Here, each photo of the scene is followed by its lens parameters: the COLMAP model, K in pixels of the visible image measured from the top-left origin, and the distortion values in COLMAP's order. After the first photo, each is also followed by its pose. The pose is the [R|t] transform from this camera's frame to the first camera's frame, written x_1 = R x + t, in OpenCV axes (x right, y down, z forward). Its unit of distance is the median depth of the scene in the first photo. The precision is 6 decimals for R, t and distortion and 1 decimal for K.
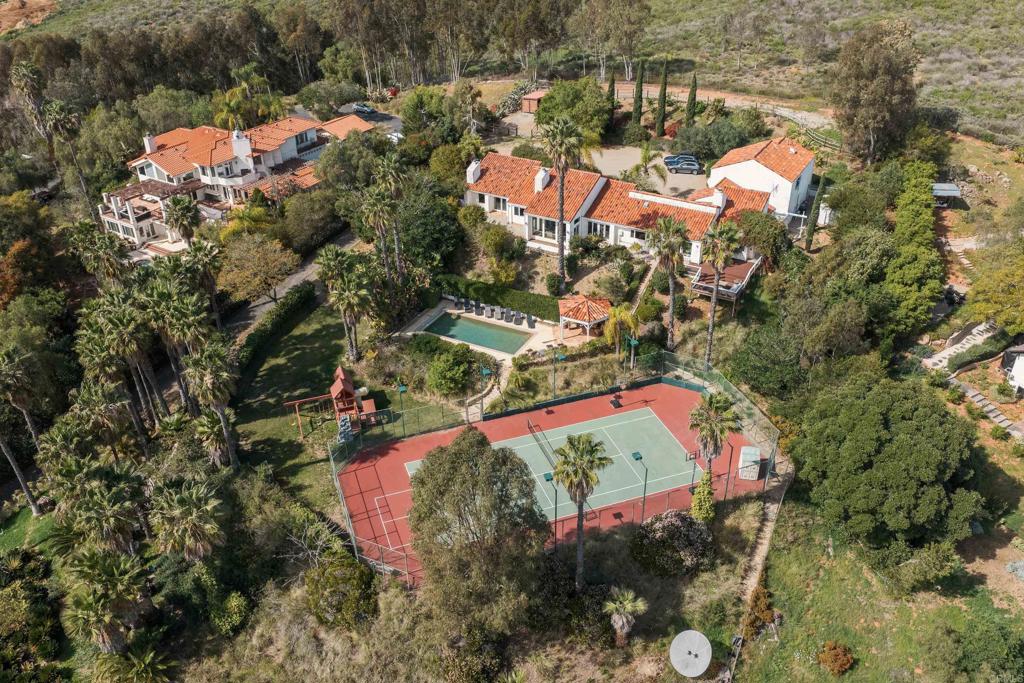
lens RADIAL K [[849.6, 0, 512.0], [0, 849.6, 341.5], [0, 0, 1]] dist [0.004965, 0.000467]
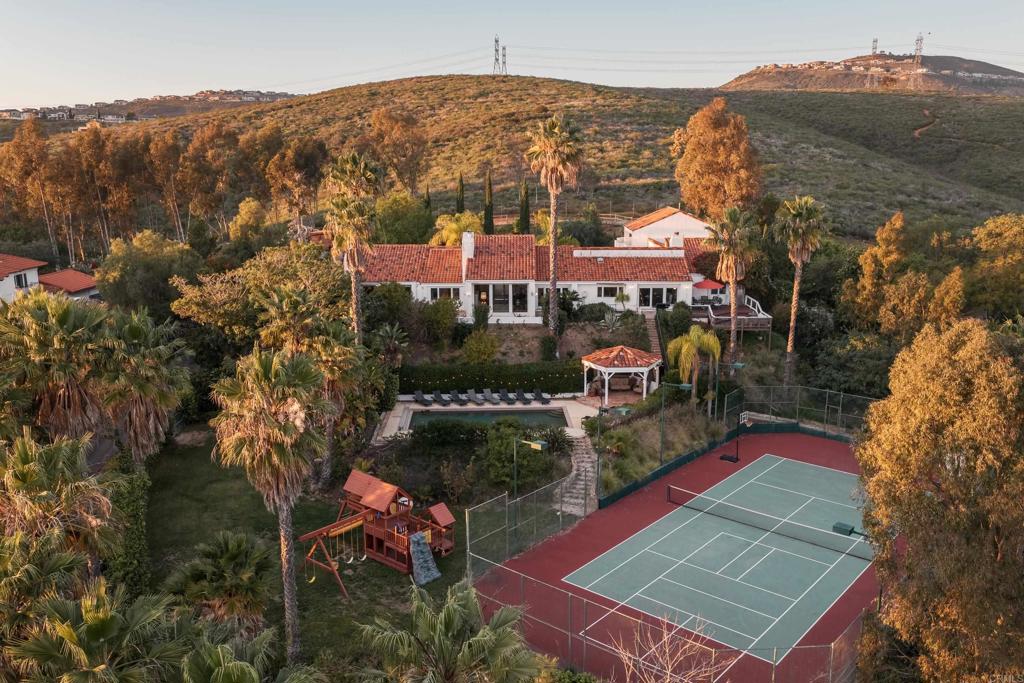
lens RADIAL K [[850.9, 0, 512.0], [0, 850.9, 341.5], [0, 0, 1]] dist [0.006899, -0.004433]
pose [[0.865698, -0.094284, 0.491606, -0.346549], [0.252447, 0.930293, -0.266129, 0.115210], [-0.432246, 0.354492, 0.829155, 0.408355]]
